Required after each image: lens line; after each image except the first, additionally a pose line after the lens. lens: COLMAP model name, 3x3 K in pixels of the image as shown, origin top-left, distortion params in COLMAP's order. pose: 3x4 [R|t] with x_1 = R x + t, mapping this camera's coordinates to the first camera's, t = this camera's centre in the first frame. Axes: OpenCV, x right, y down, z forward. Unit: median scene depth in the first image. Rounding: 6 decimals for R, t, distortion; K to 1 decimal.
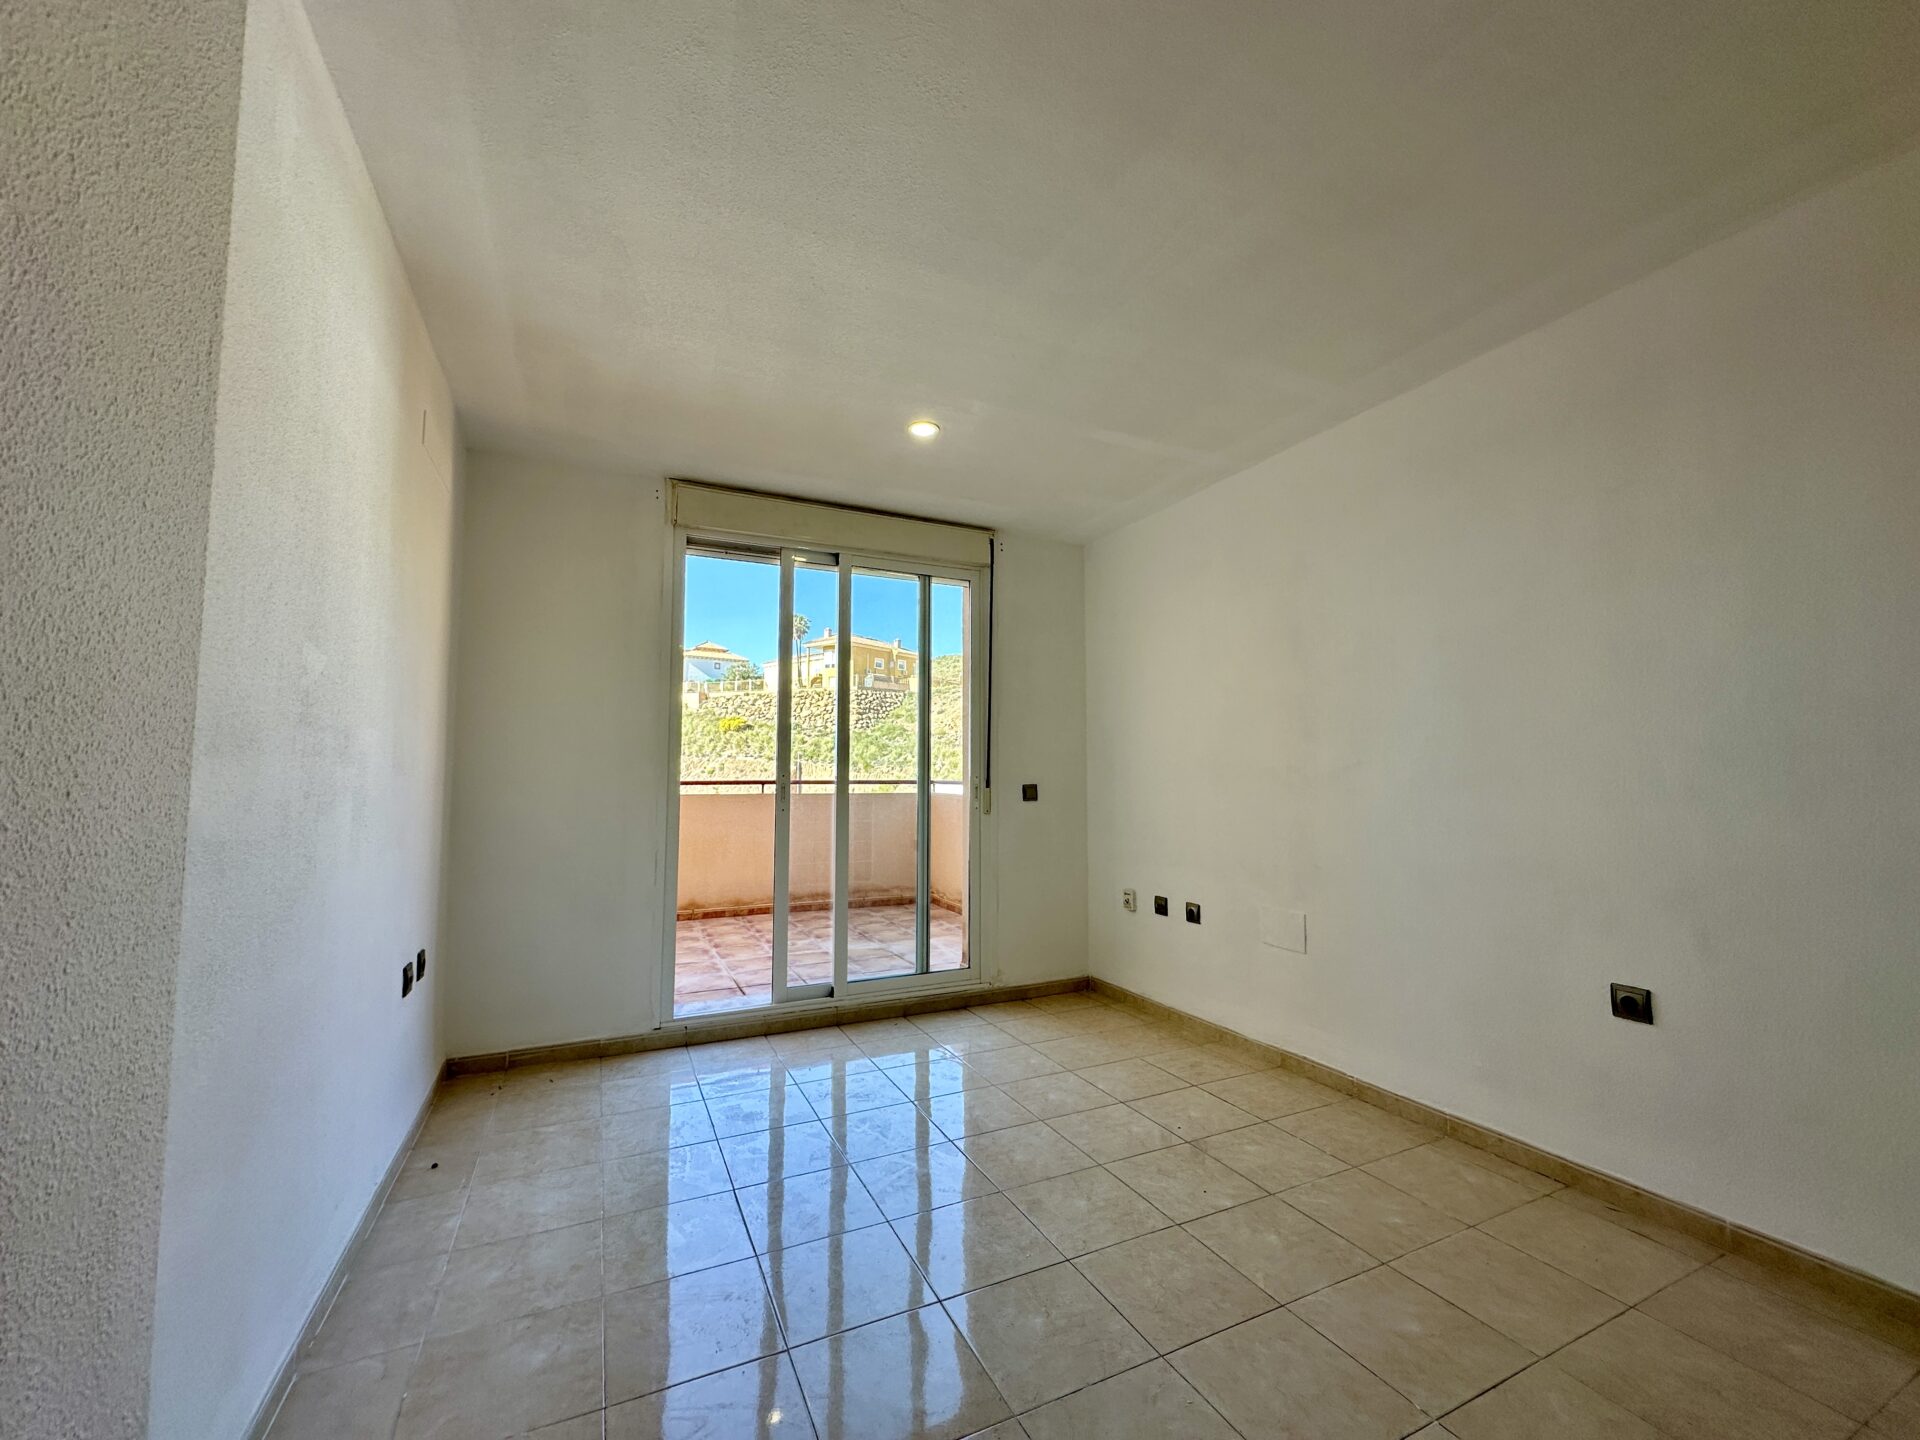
lens RADIAL K [[763.1, 0, 960.6], [0, 763.1, 721.4], [0, 0, 1]] dist [-0.002207, 0.000689]
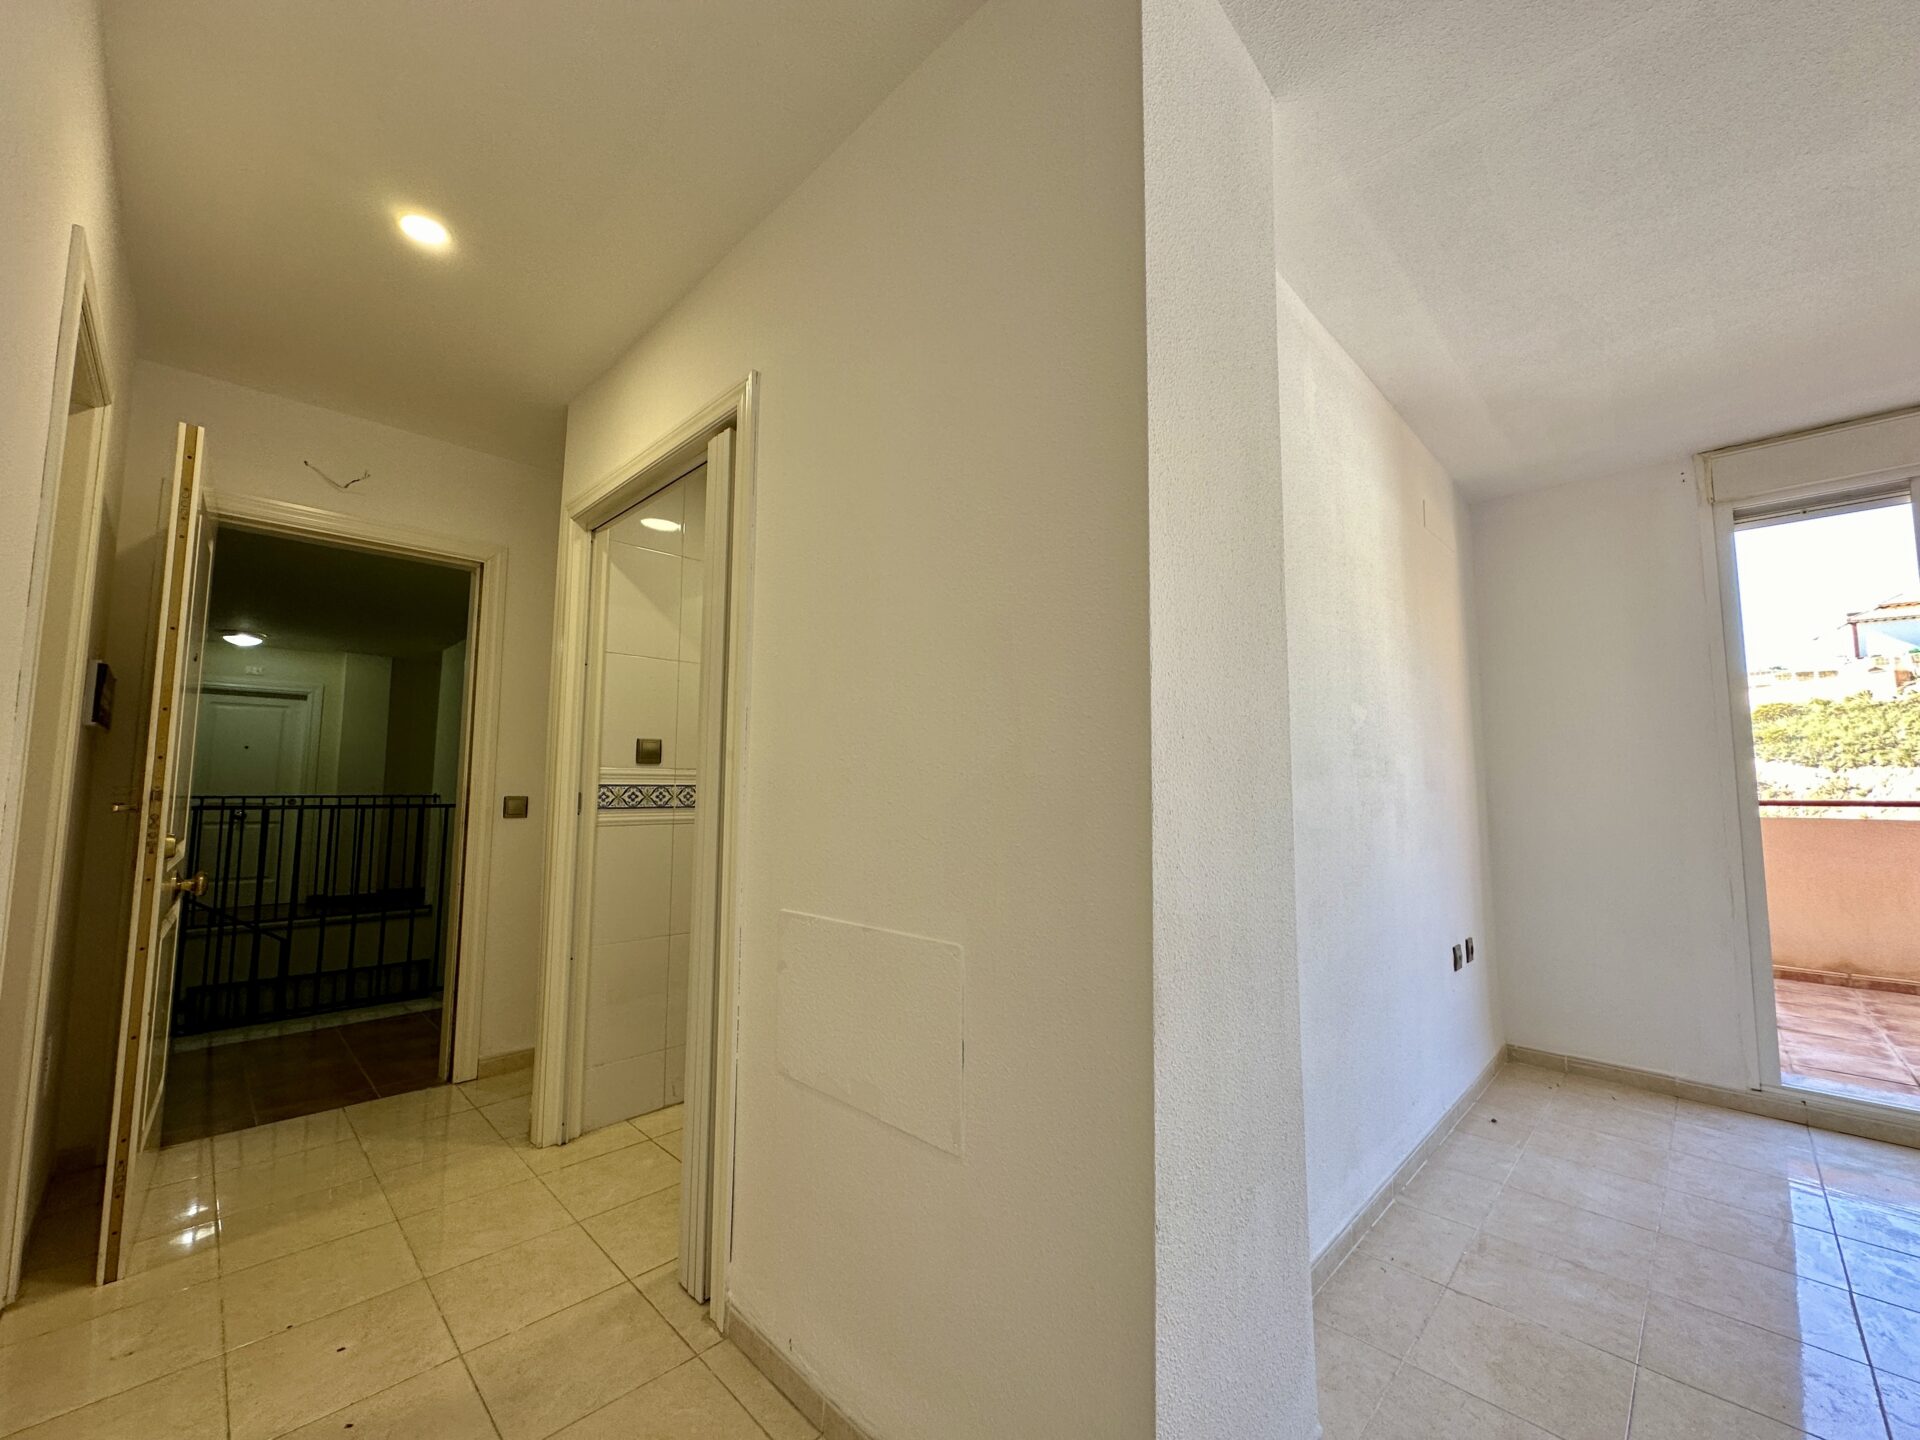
lens RADIAL K [[760.1, 0, 963.7], [0, 760.1, 717.9], [0, 0, 1]] dist [0.000837, 0.000235]
pose [[0.340240, -0.085997, -0.936398, 0.126683], [0.061030, 0.995729, -0.069270, -0.006840], [0.938356, -0.033580, 0.344035, -0.106953]]
